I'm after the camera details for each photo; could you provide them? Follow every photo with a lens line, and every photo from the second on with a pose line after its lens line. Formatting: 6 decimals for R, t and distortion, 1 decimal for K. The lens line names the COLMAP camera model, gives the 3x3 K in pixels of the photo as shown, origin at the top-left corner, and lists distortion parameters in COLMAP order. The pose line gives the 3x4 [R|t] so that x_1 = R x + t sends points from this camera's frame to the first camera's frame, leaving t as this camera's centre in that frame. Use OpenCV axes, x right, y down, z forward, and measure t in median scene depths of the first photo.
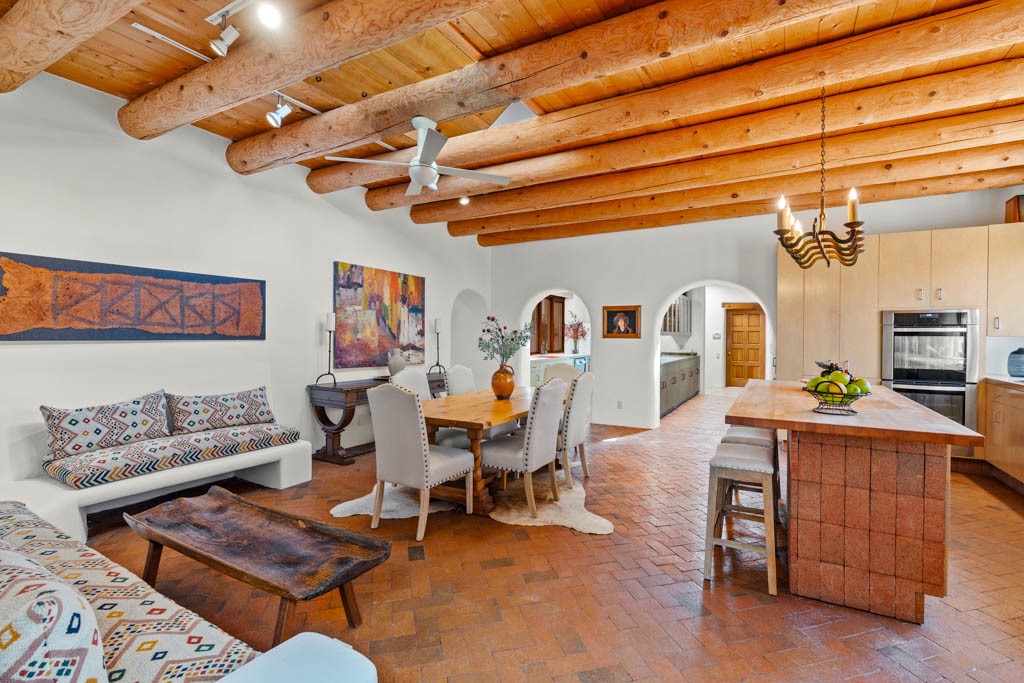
lens RADIAL K [[461.1, 0, 512.0], [0, 461.1, 341.5], [0, 0, 1]] dist [-0.000271, -0.000146]
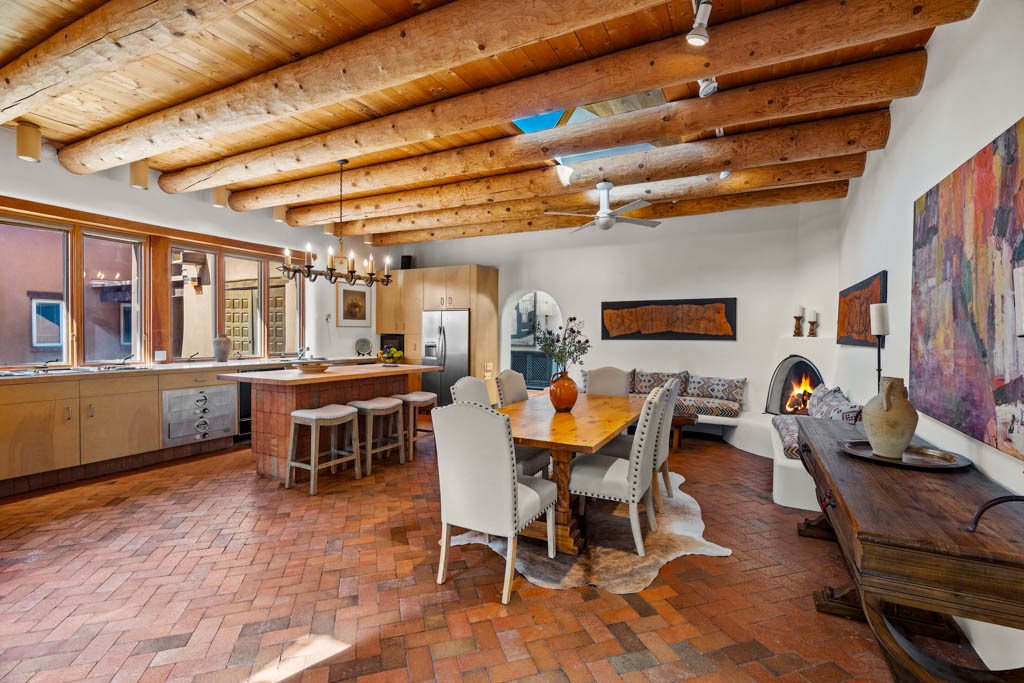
lens RADIAL K [[461.1, 0, 512.0], [0, 461.1, 341.5], [0, 0, 1]] dist [-0.000271, -0.000146]
pose [[-0.998353, -0.015025, -0.055372, 0.134560], [-0.016632, 0.999450, 0.028684, -0.031141], [0.054910, 0.029557, -0.998054, 2.019286]]
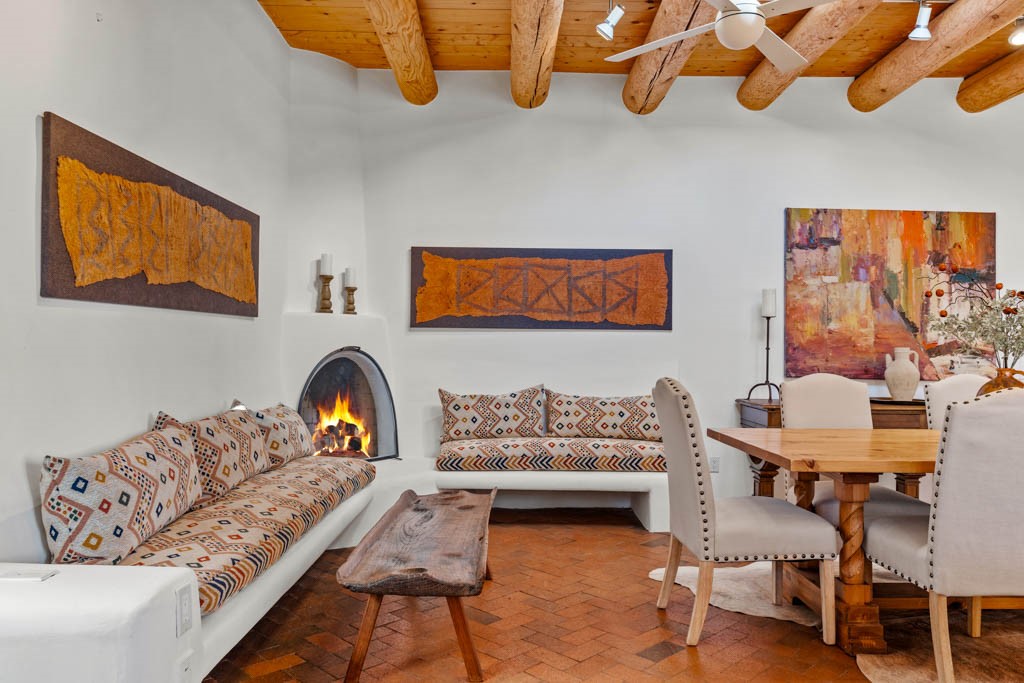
lens RADIAL K [[715.0, 0, 512.0], [0, 715.0, 341.5], [0, 0, 1]] dist [0.001153, 0.000859]
pose [[0.518899, -0.010213, -0.854774, 0.350553], [-0.016421, 0.999625, -0.021913, 0.050033], [0.854678, 0.025406, 0.518537, 0.228307]]
